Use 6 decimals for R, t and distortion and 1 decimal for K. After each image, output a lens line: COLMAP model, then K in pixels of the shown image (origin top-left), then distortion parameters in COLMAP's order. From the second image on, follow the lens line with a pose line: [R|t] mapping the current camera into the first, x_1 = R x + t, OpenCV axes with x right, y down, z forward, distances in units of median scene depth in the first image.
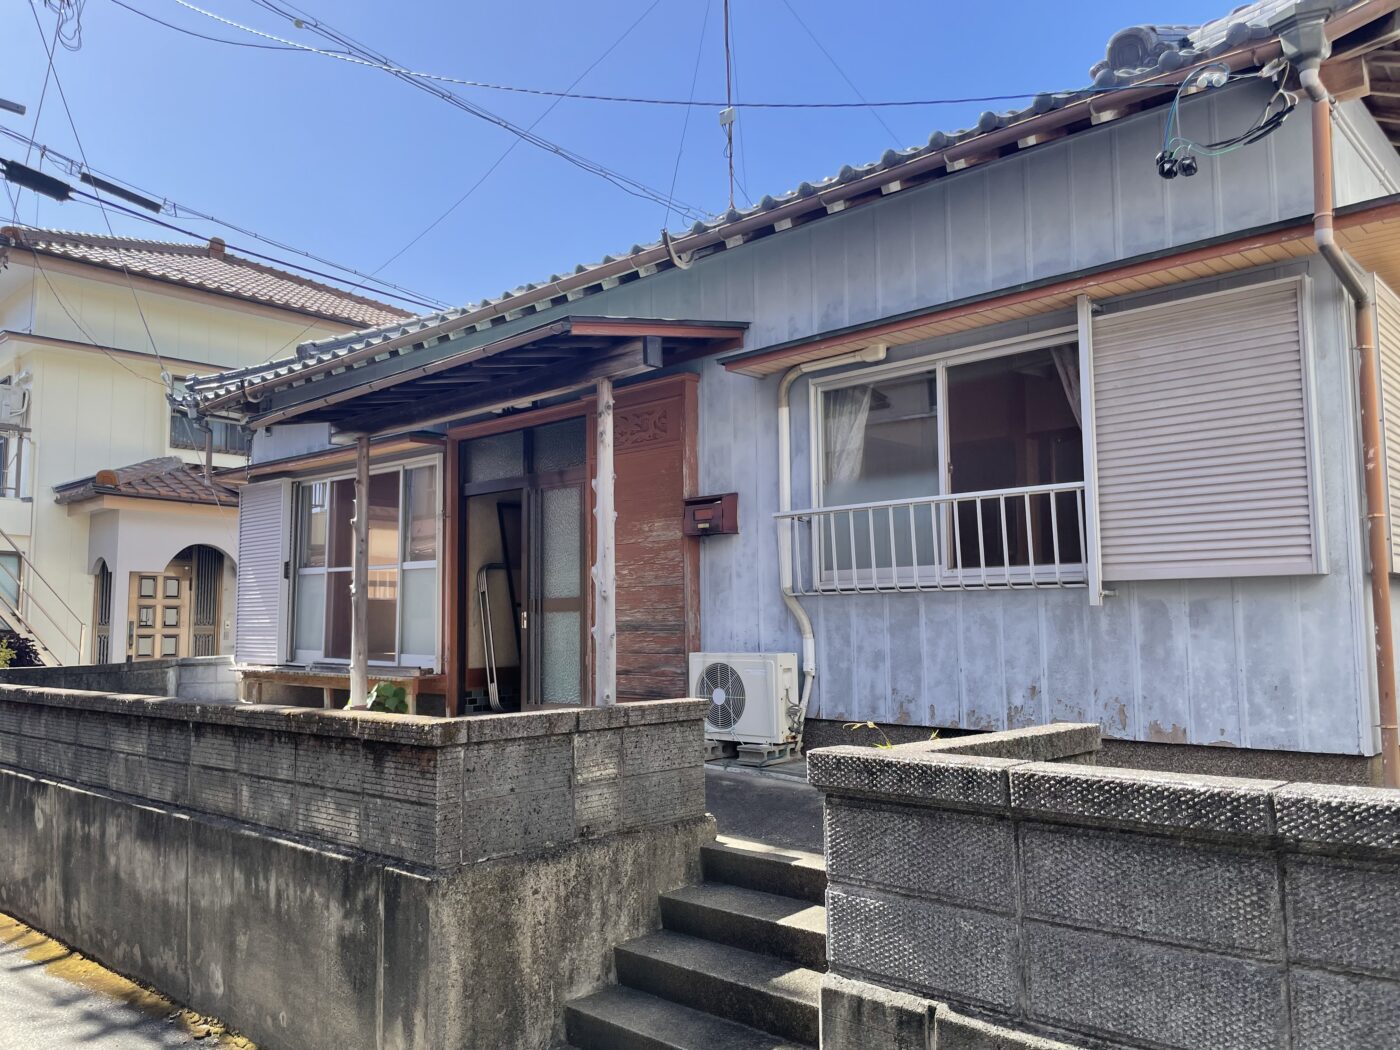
lens RADIAL K [[1066.2, 0, 695.7], [0, 1066.2, 531.5], [0, 0, 1]] dist [0.109683, -0.154776]
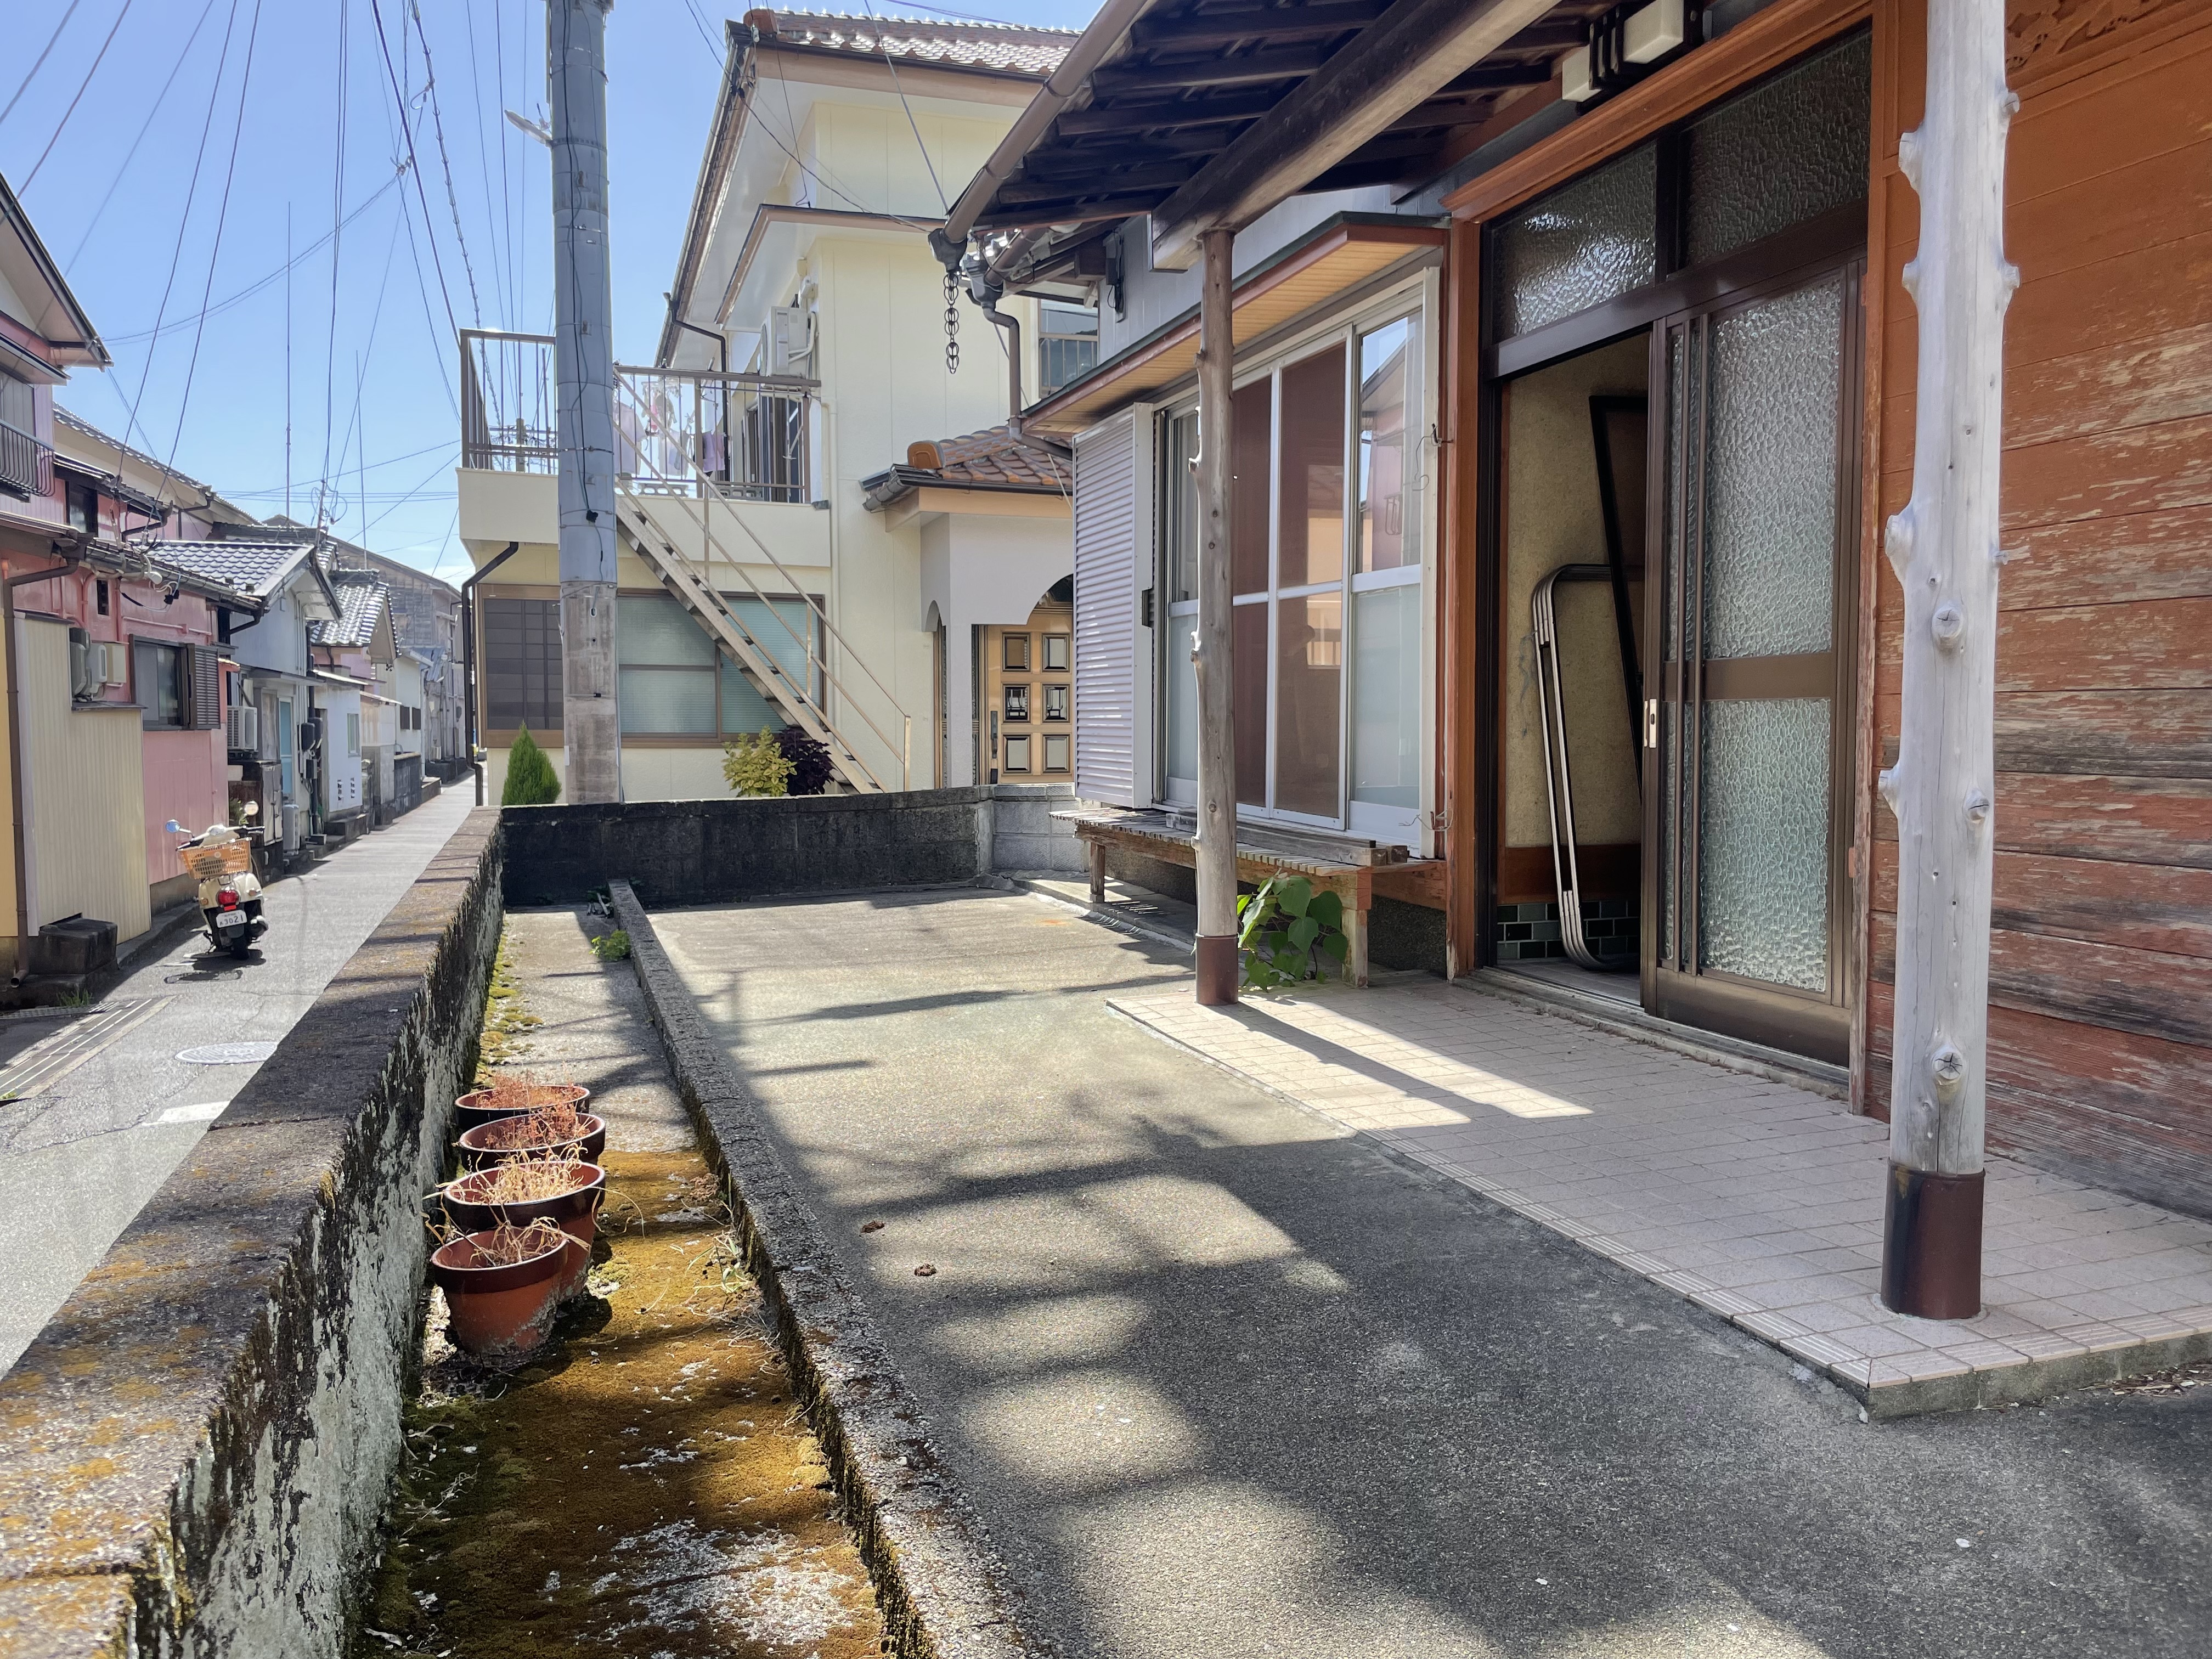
lens RADIAL K [[1684.7, 0, 1099.2], [0, 1684.7, 839.8], [0, 0, 1]] dist [0.109683, -0.154776]
pose [[0.872596, 0.038963, -0.486886, -0.045073], [0.040112, 0.987730, 0.150933, 0.028625], [0.486793, -0.151234, 0.860326, 0.415656]]
